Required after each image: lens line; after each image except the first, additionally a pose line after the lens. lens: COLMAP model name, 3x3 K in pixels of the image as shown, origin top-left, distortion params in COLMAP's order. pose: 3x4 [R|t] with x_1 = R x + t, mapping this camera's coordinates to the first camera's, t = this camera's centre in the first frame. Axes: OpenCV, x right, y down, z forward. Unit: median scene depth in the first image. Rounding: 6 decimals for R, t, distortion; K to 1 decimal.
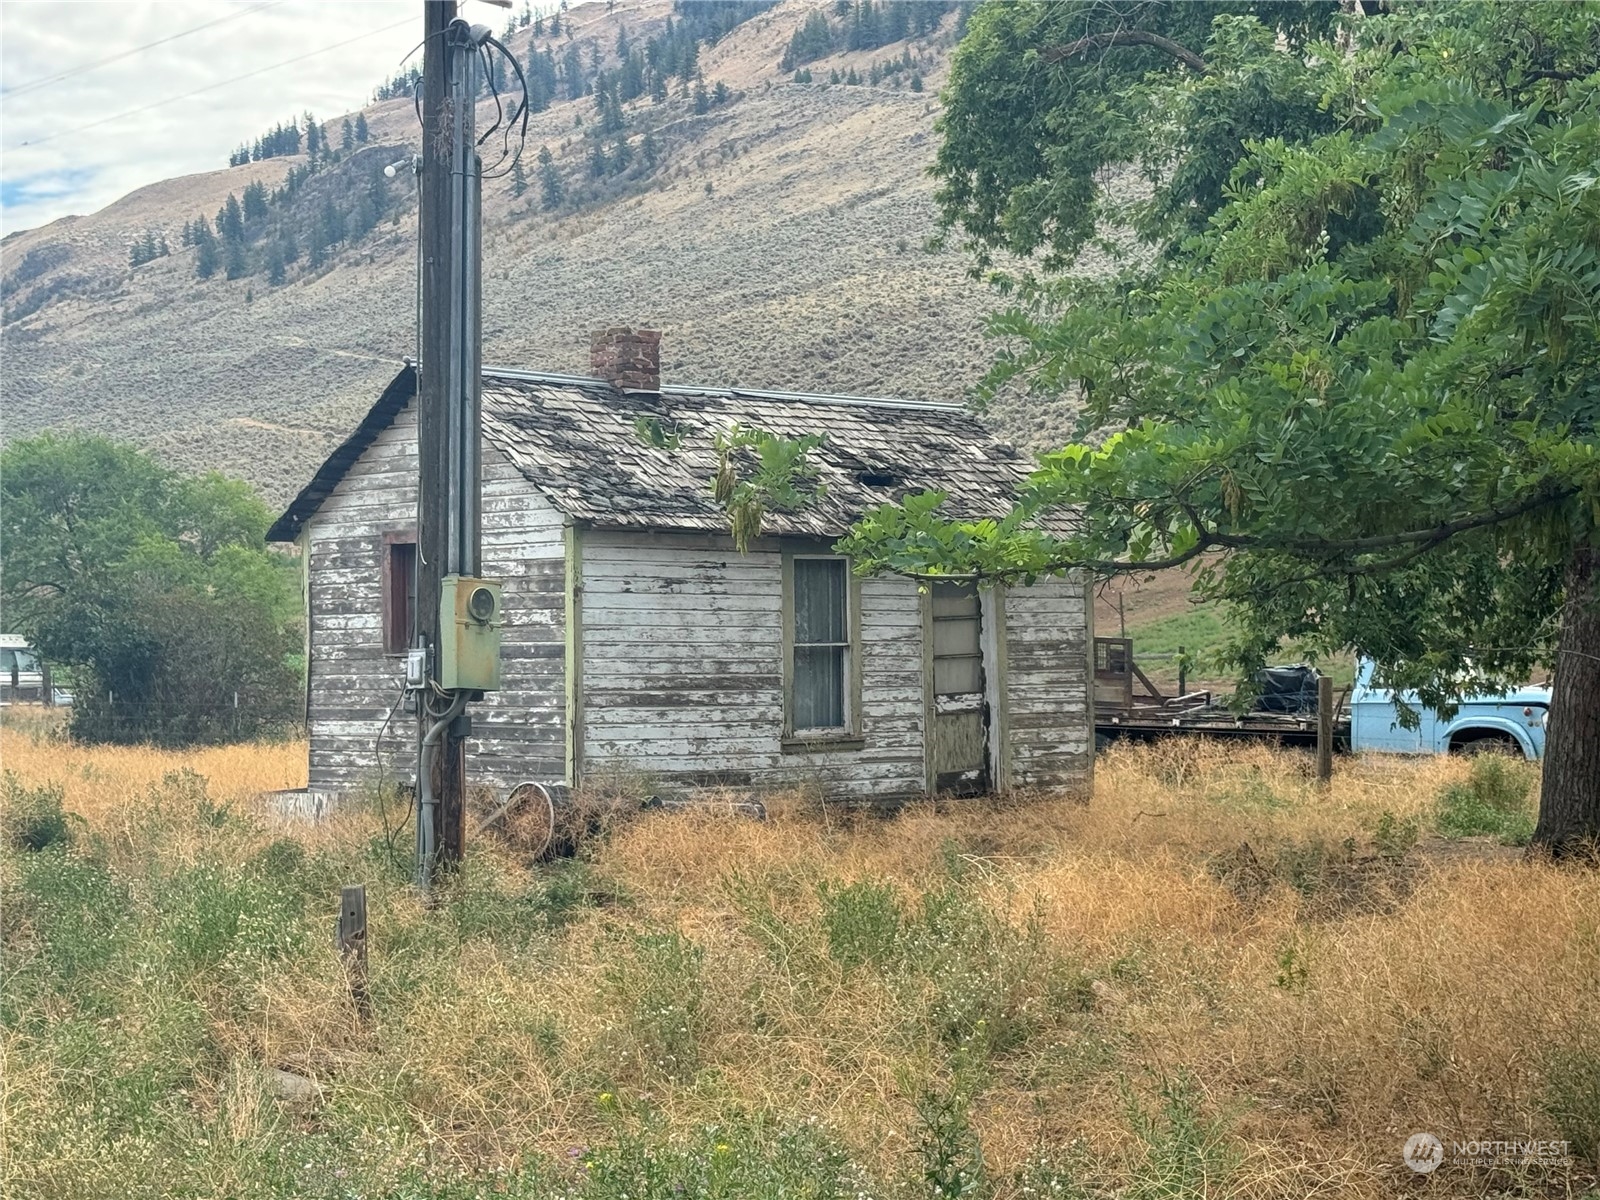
lens RADIAL K [[3022.2, 0, 800.4], [0, 3022.2, 605.2], [0, 0, 1]] dist [0.201593, 0.000000]
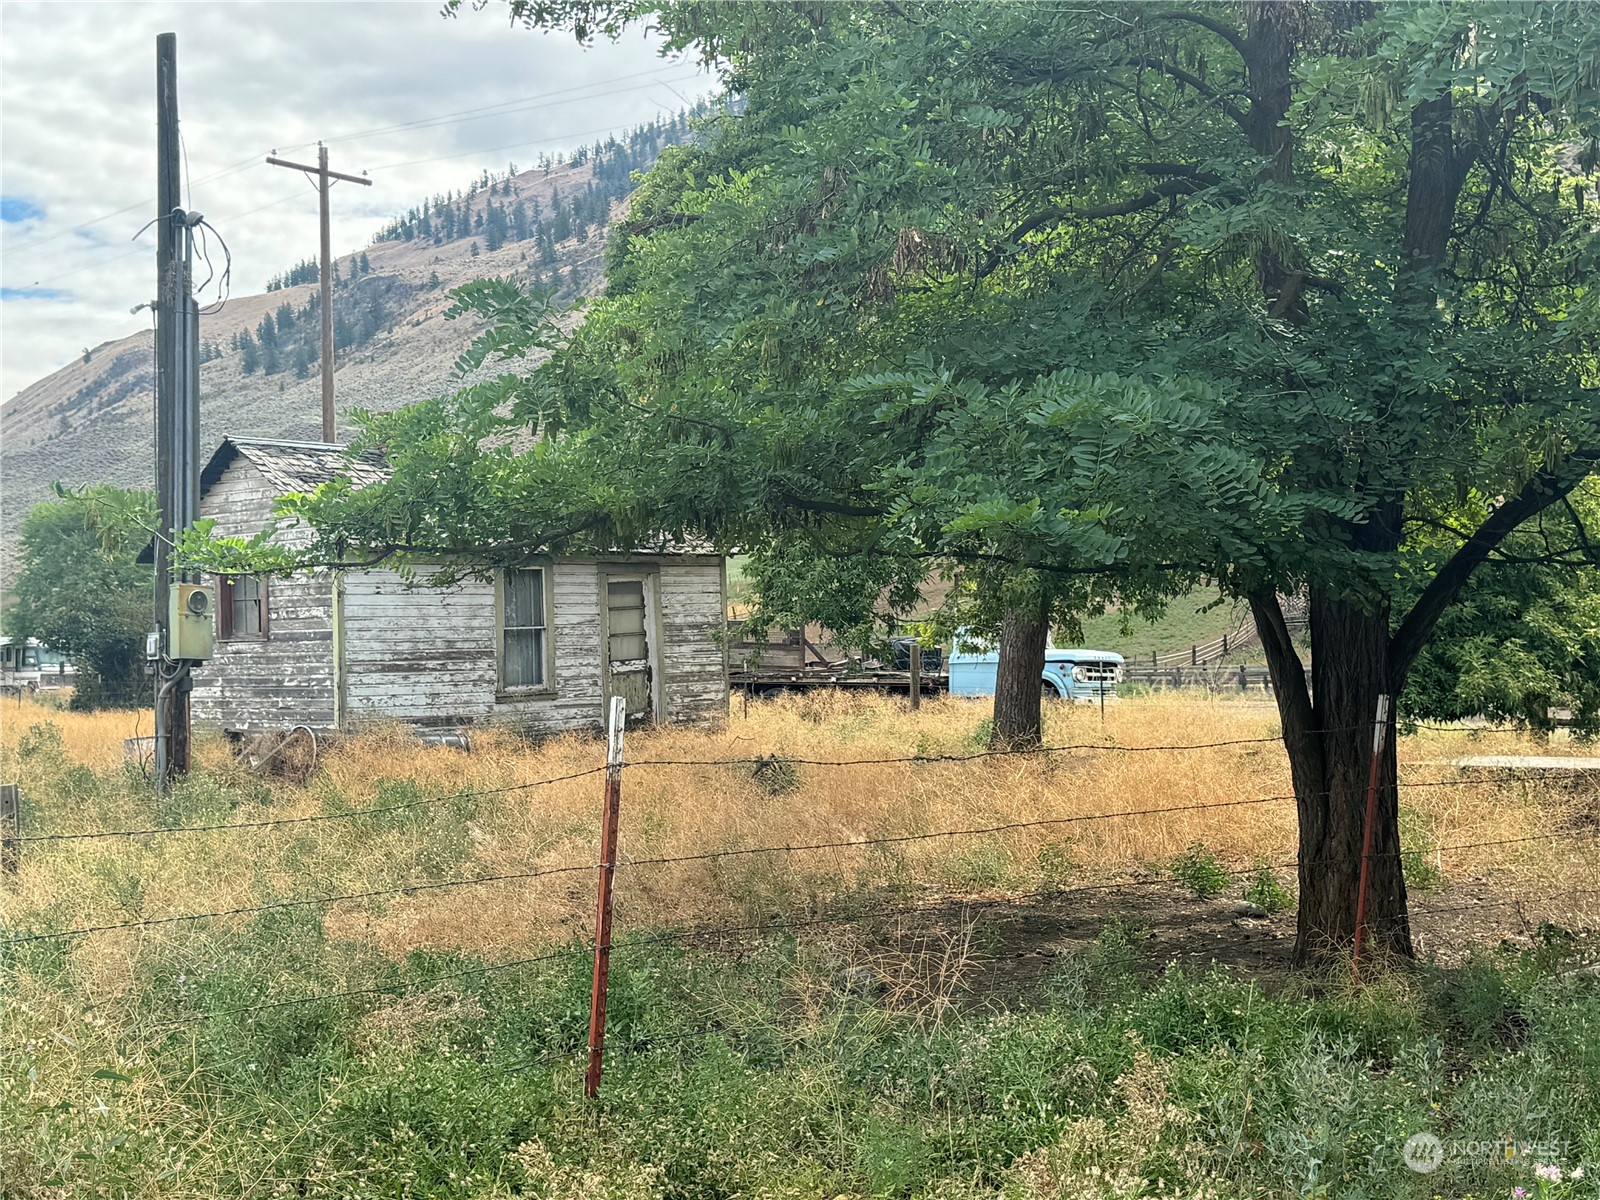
lens RADIAL K [[2195.9, 0, 799.3], [0, 2195.9, 590.9], [0, 0, 1]] dist [0.189424, 0.000000]
pose [[0.998809, -0.017206, 0.045647, 0.085068], [0.017511, 0.999827, -0.006299, 0.003926], [-0.045531, 0.007091, 0.998938, -0.062910]]
